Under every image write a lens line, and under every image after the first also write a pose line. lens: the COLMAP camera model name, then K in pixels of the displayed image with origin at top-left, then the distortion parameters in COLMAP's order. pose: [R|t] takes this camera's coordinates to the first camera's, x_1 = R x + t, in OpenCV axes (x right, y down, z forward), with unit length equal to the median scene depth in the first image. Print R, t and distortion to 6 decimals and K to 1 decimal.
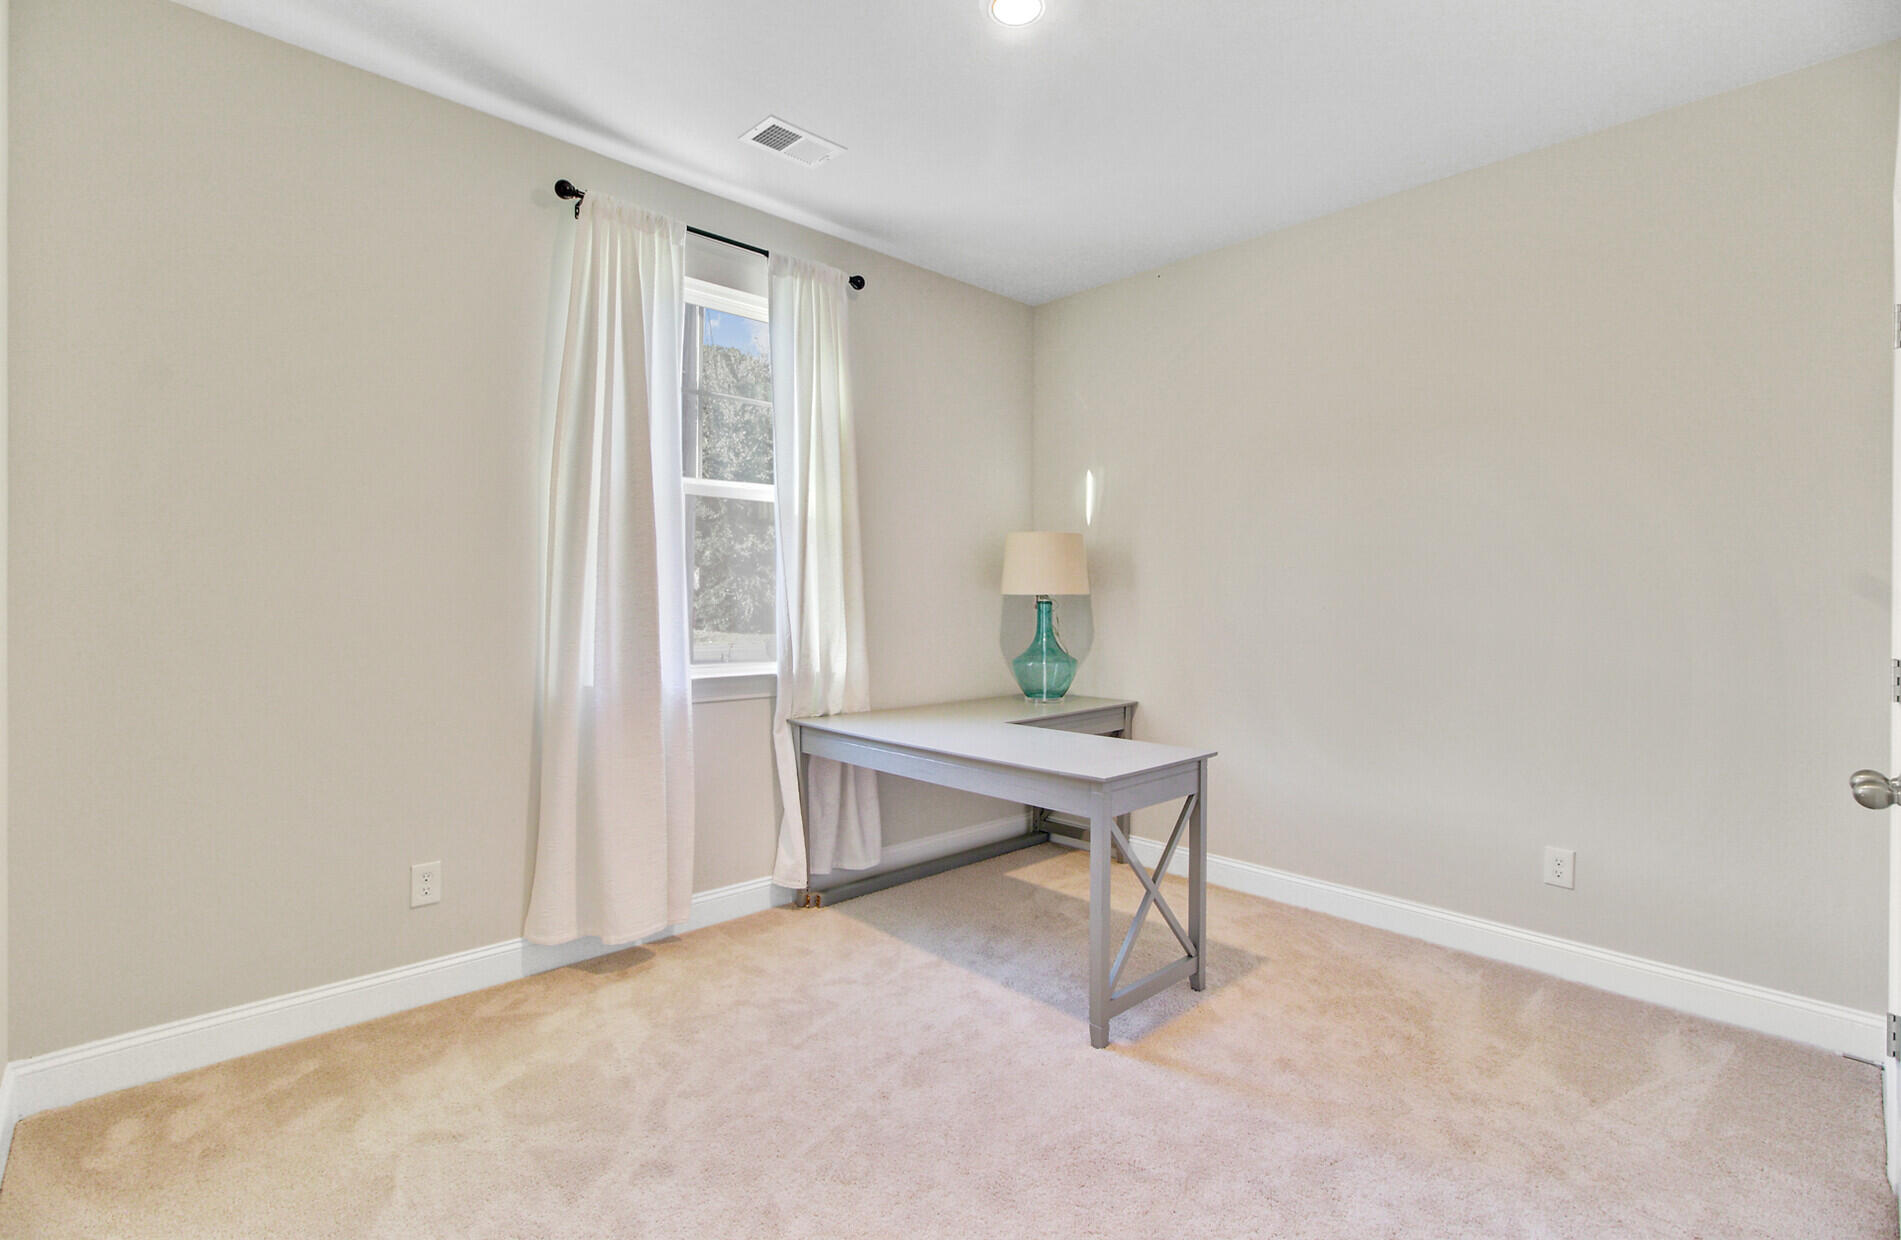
lens RADIAL K [[872.3, 0, 942.5], [0, 872.3, 617.0], [0, 0, 1]] dist [-0.001945, -0.000322]
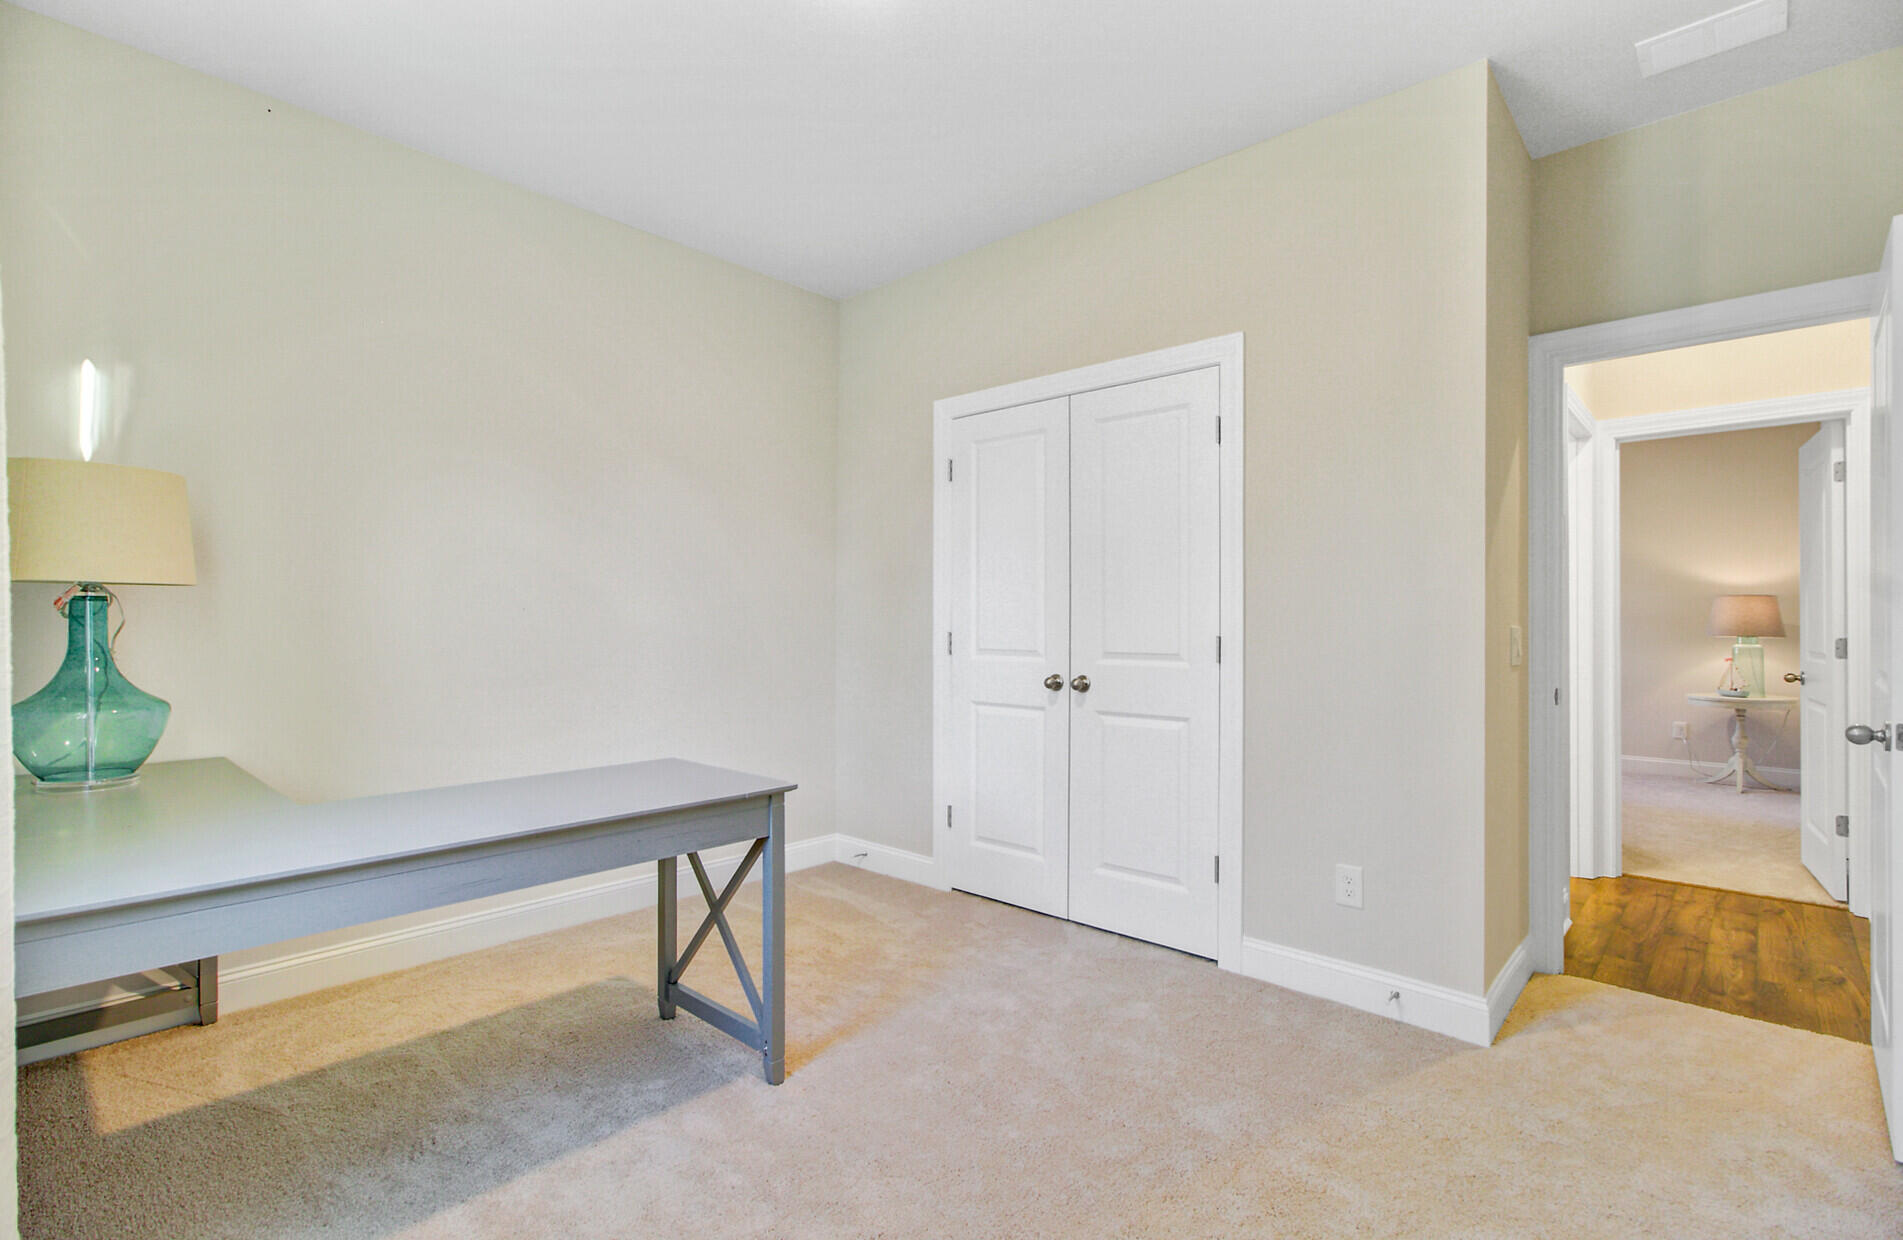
lens RADIAL K [[873.2, 0, 947.8], [0, 873.2, 608.5], [0, 0, 1]] dist [-0.001945, -0.000322]
pose [[-0.080793, 0.002911, 0.996727, -0.493709], [0.003341, 0.999991, -0.002650, -0.008048], [-0.996725, 0.003116, -0.080802, 0.572141]]
